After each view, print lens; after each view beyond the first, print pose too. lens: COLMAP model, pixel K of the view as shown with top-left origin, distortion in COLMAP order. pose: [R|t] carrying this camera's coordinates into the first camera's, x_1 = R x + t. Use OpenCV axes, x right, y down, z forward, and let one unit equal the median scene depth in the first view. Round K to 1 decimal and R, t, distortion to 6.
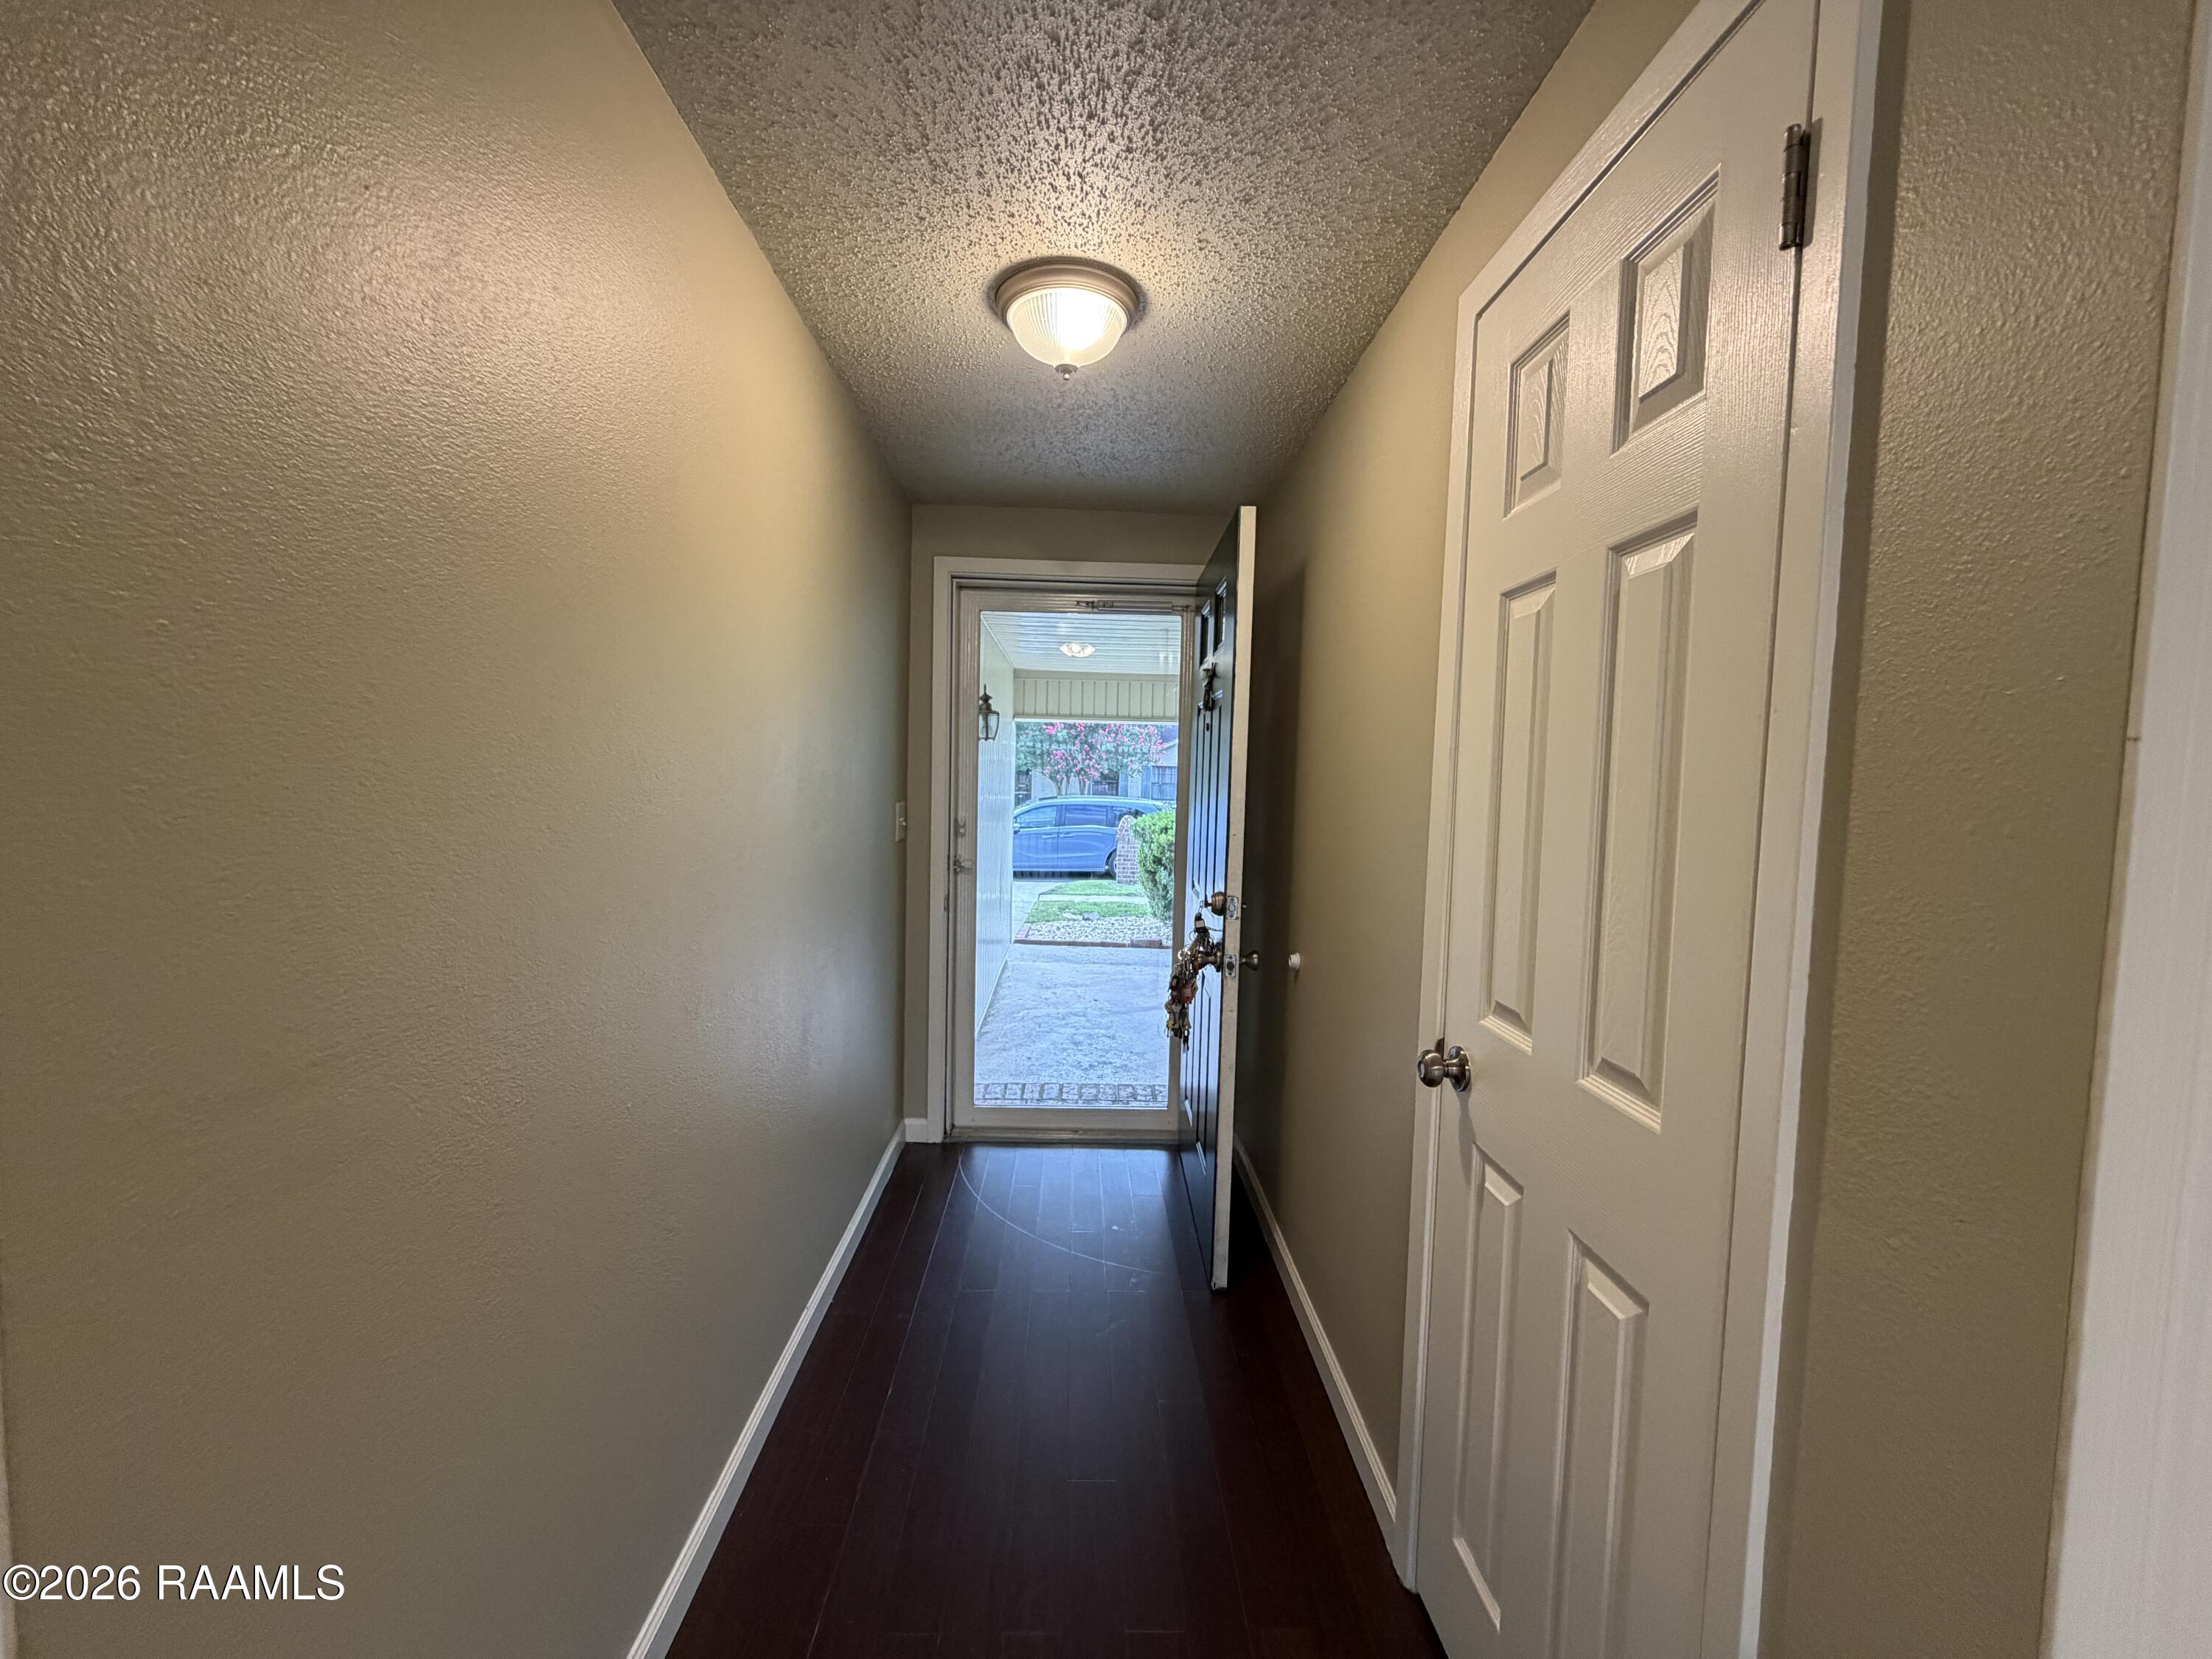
lens RADIAL K [[875.1, 0, 1108.8], [0, 875.1, 832.2], [0, 0, 1]] dist [-0.001231, -0.000094]
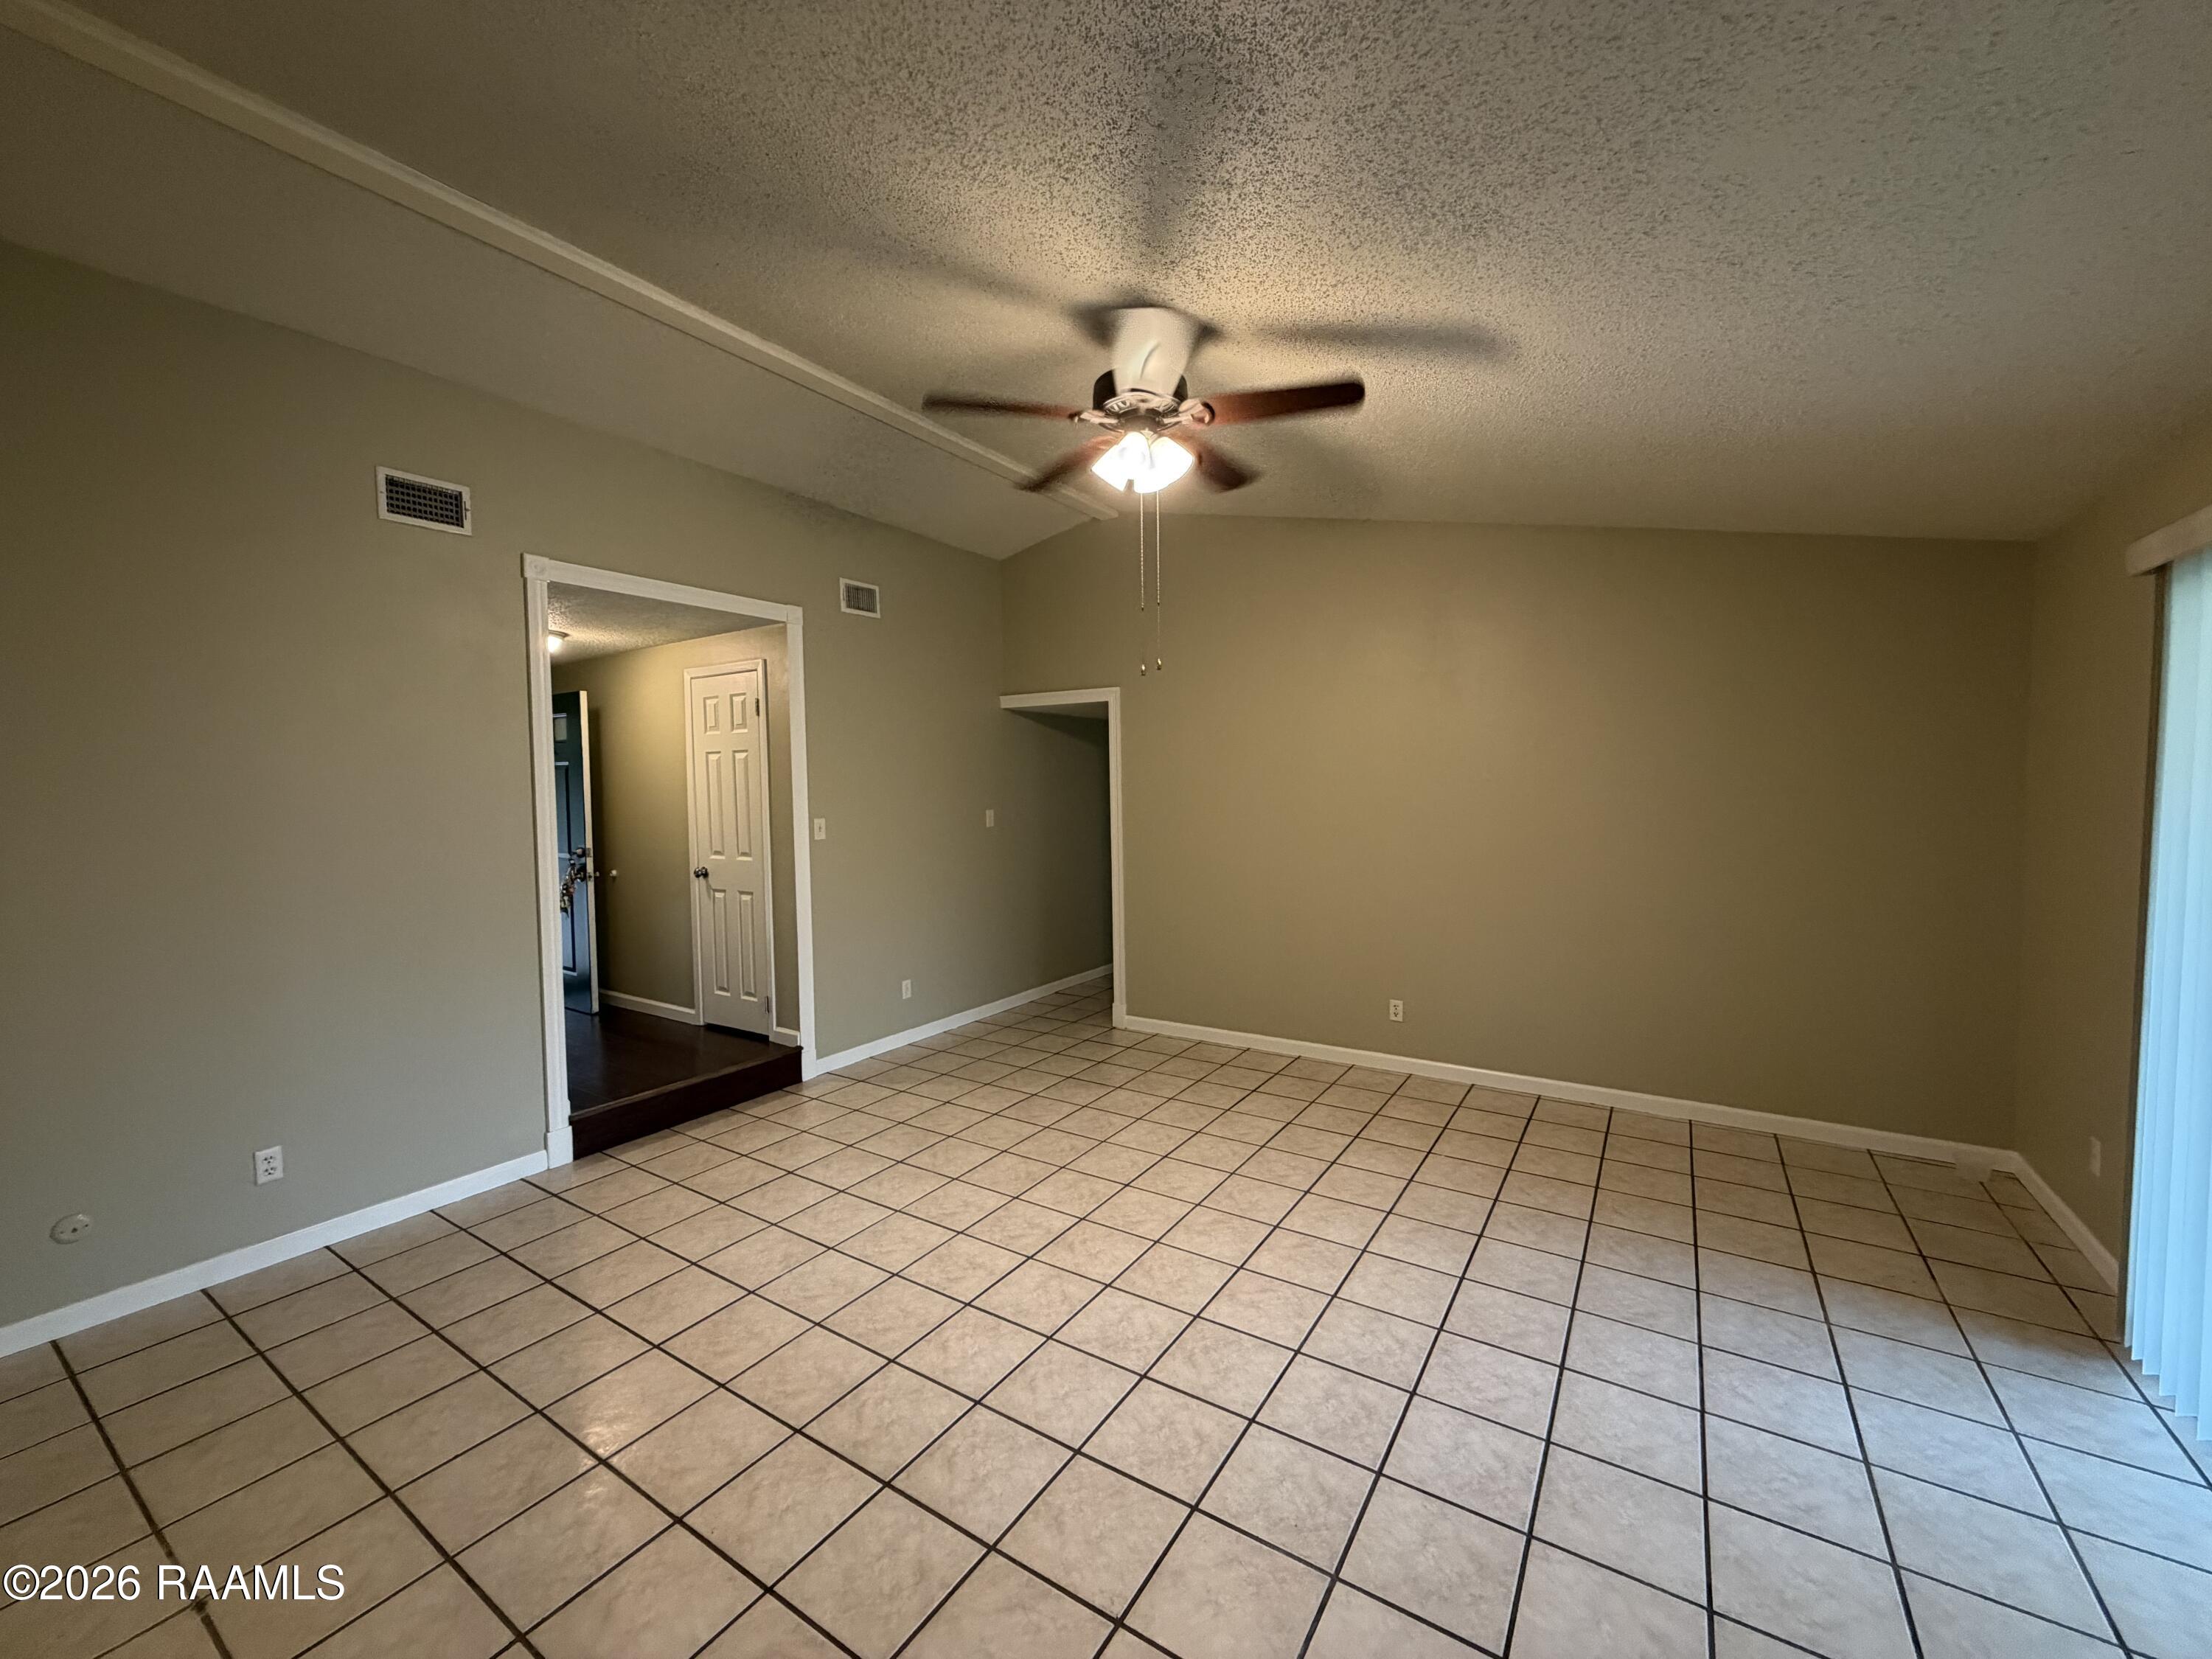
lens RADIAL K [[875.1, 0, 1109.5], [0, 875.1, 834.3], [0, 0, 1]] dist [-0.001231, -0.000094]
pose [[0.568673, -0.073330, 0.819288, -1.814626], [0.078571, 0.996307, 0.034638, 0.115282], [-0.818802, 0.044674, 0.572335, -2.804043]]
